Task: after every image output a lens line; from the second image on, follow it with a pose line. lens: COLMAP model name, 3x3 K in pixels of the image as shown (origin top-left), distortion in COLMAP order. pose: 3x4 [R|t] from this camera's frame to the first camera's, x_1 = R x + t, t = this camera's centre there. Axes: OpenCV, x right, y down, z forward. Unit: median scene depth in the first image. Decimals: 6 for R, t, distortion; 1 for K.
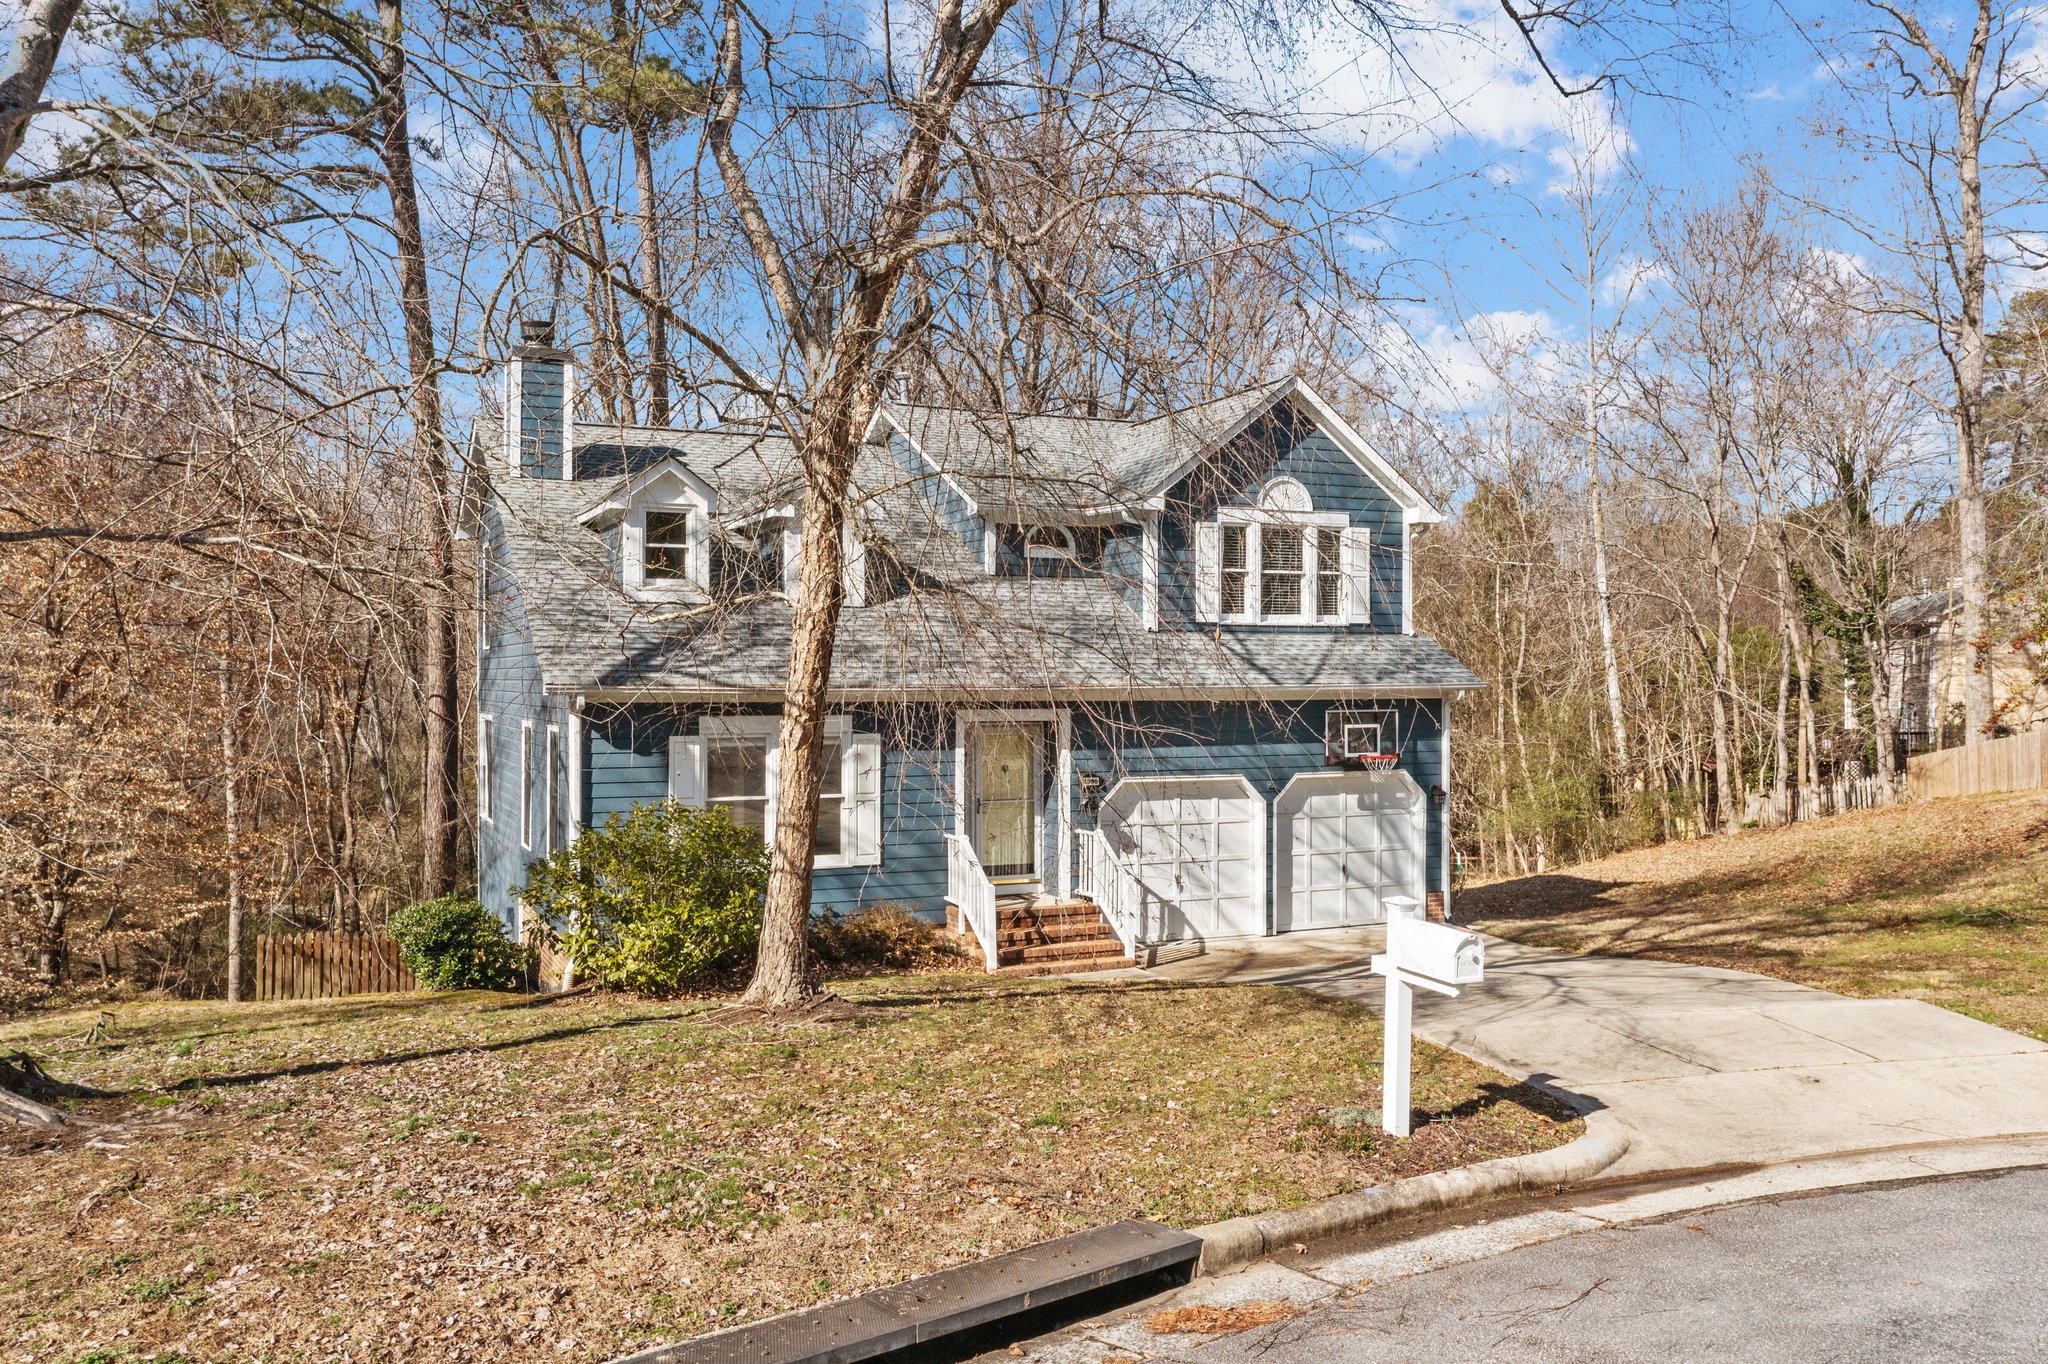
lens RADIAL K [[1620.5, 0, 1024.6], [0, 1620.5, 706.0], [0, 0, 1]] dist [-0.001943, -0.001197]
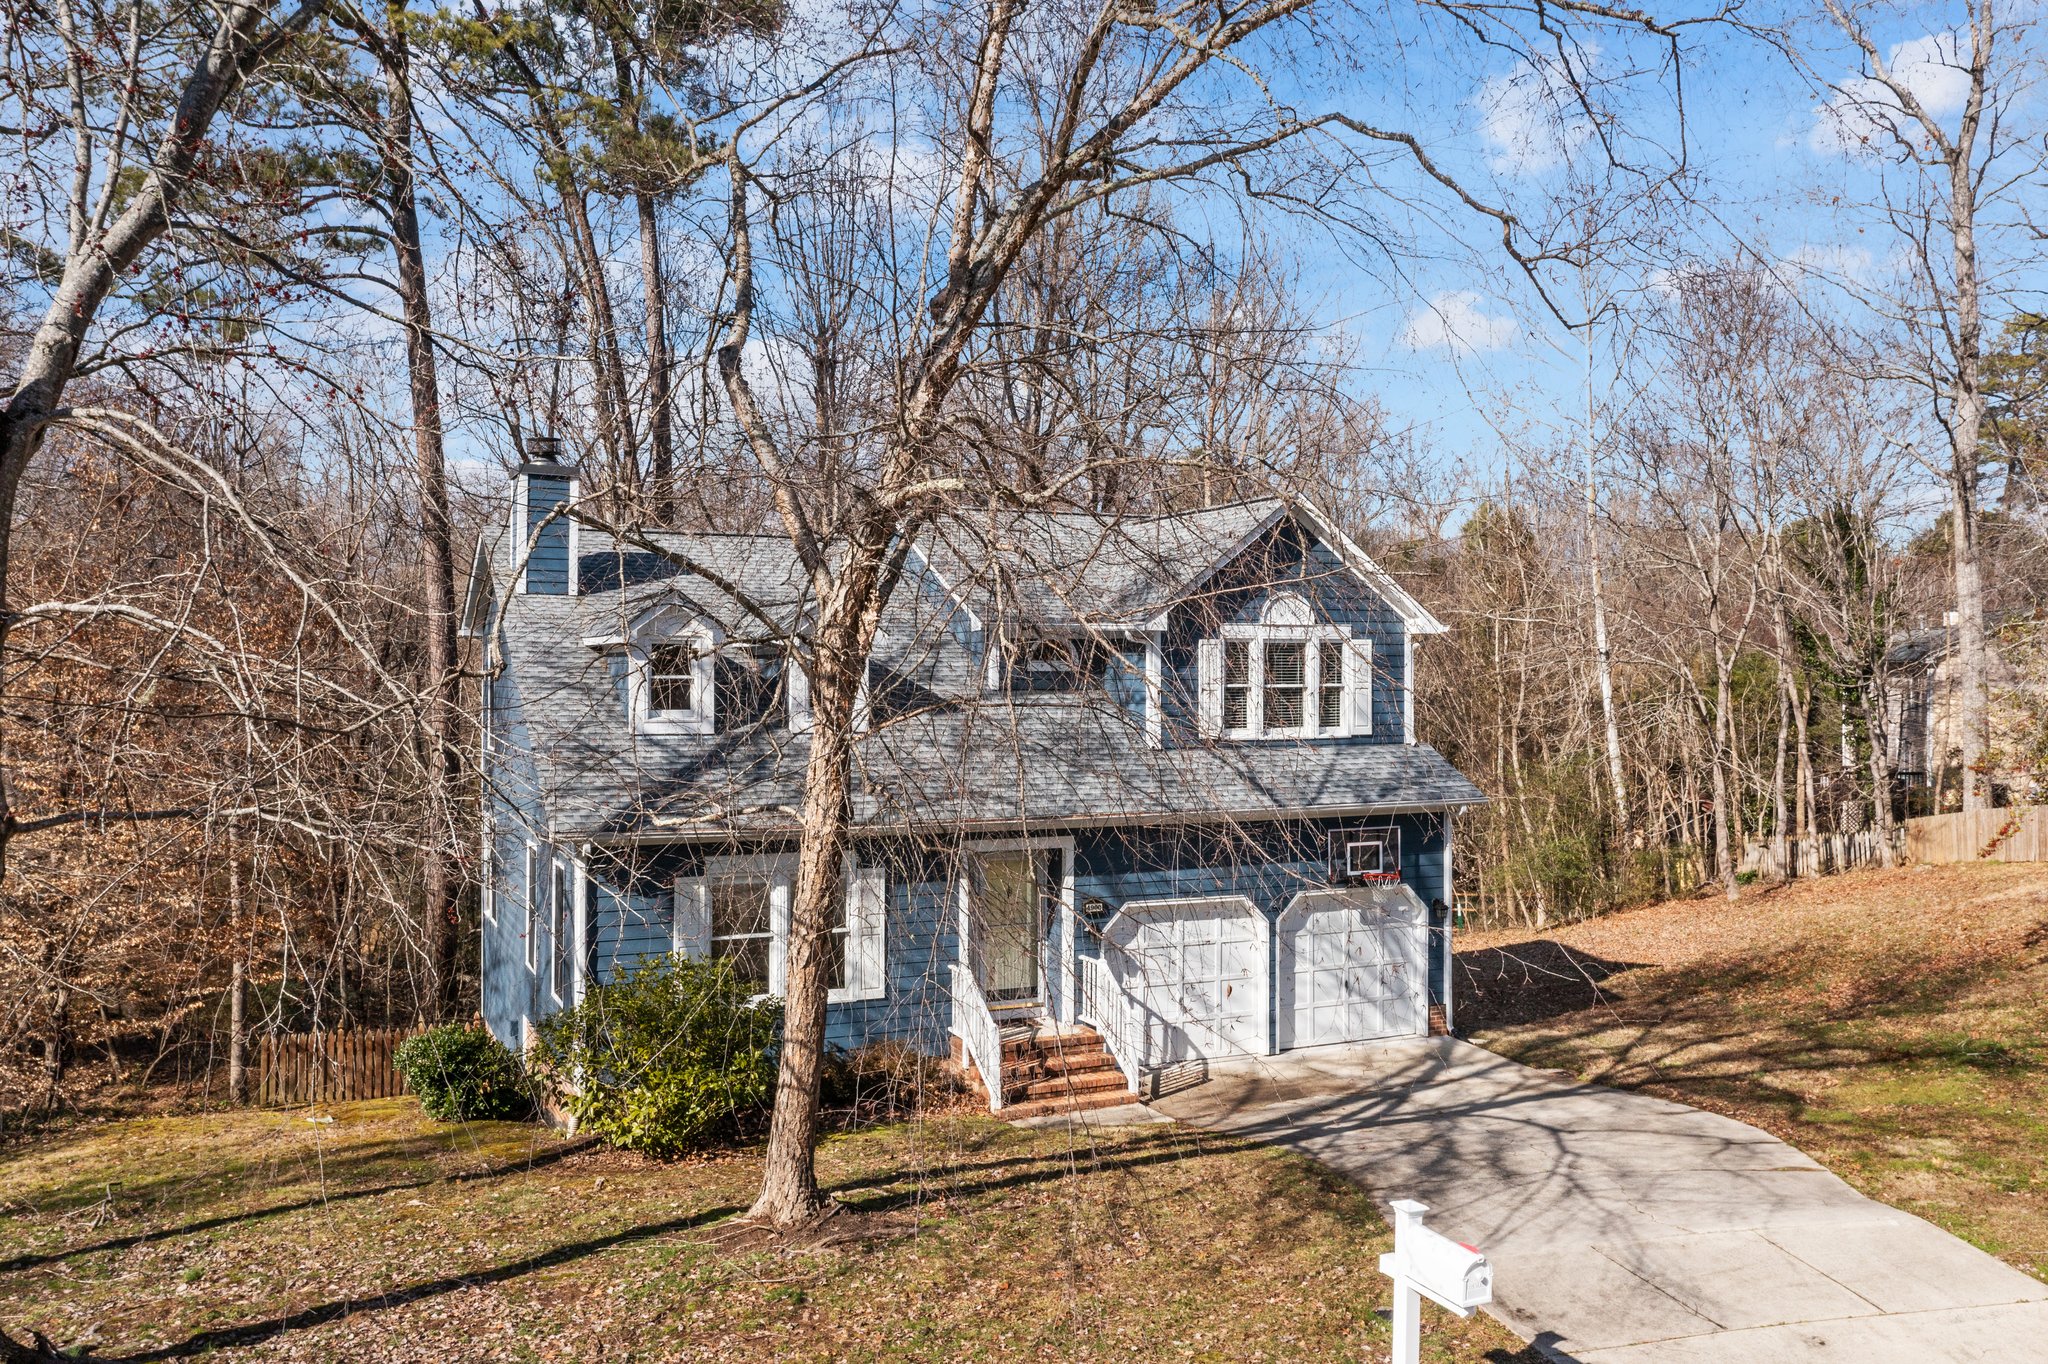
lens RADIAL K [[1617.5, 0, 1024.0], [0, 1617.5, 682.0], [0, 0, 1]] dist [-0.005338, -0.003744]
pose [[1.000000, 0.000734, 0.000196, -0.002734], [-0.000732, 0.999923, -0.012379, -0.075932], [-0.000205, 0.012379, 0.999923, -0.001843]]
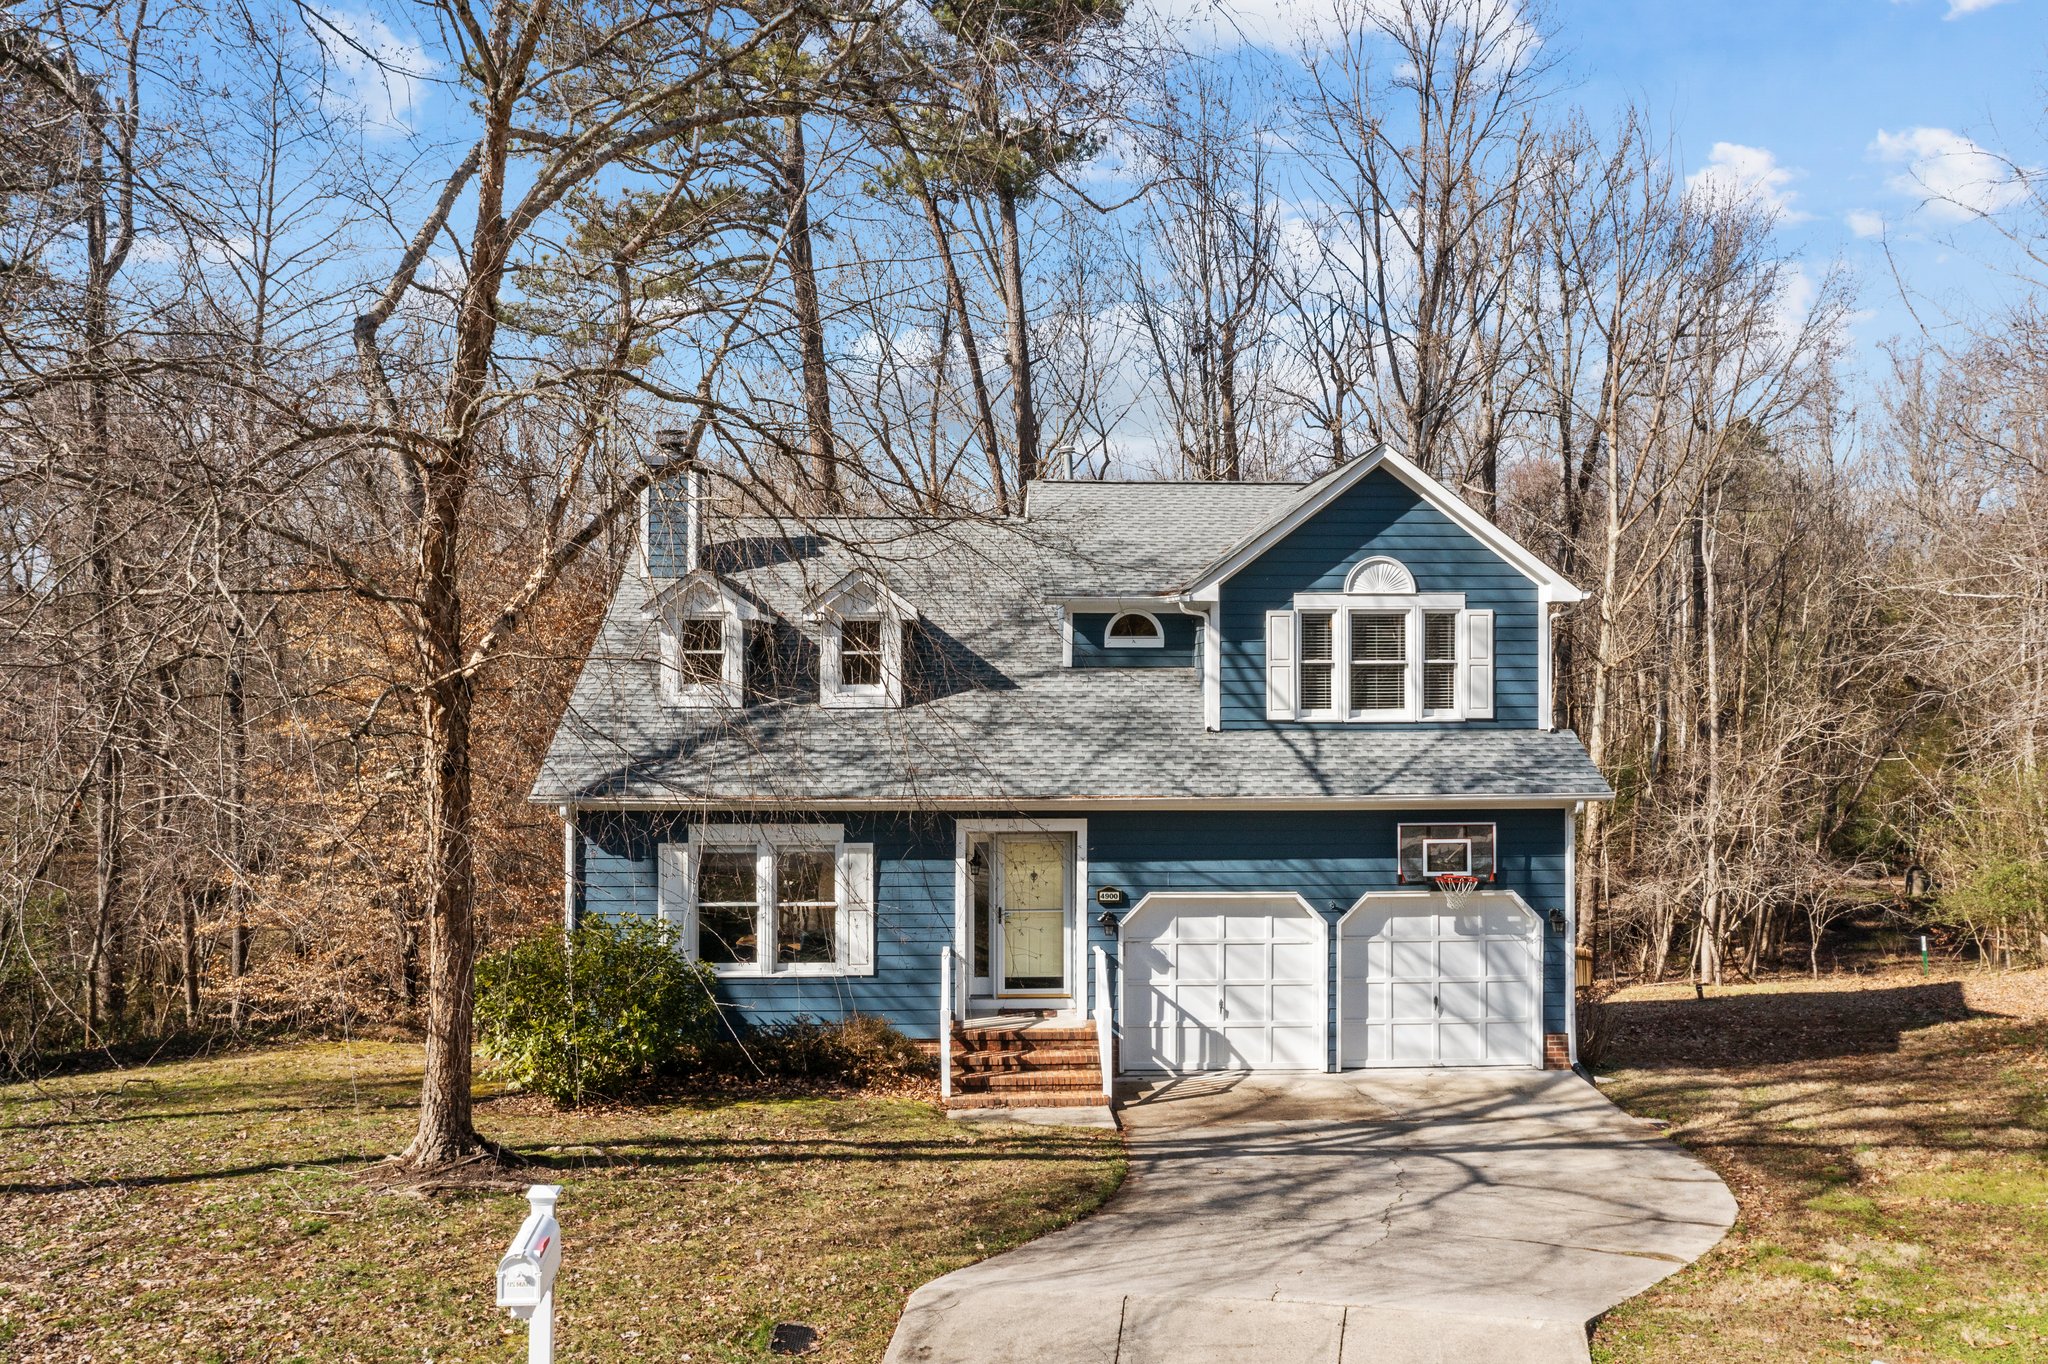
lens RADIAL K [[1620.1, 0, 1024.0], [0, 1620.1, 682.0], [0, 0, 1]] dist [-0.007627, 0.000908]
pose [[0.928912, 0.002005, -0.370296, 0.323394], [-0.007200, 0.999894, -0.012646, -0.061696], [0.370232, 0.014413, 0.928828, 0.100884]]
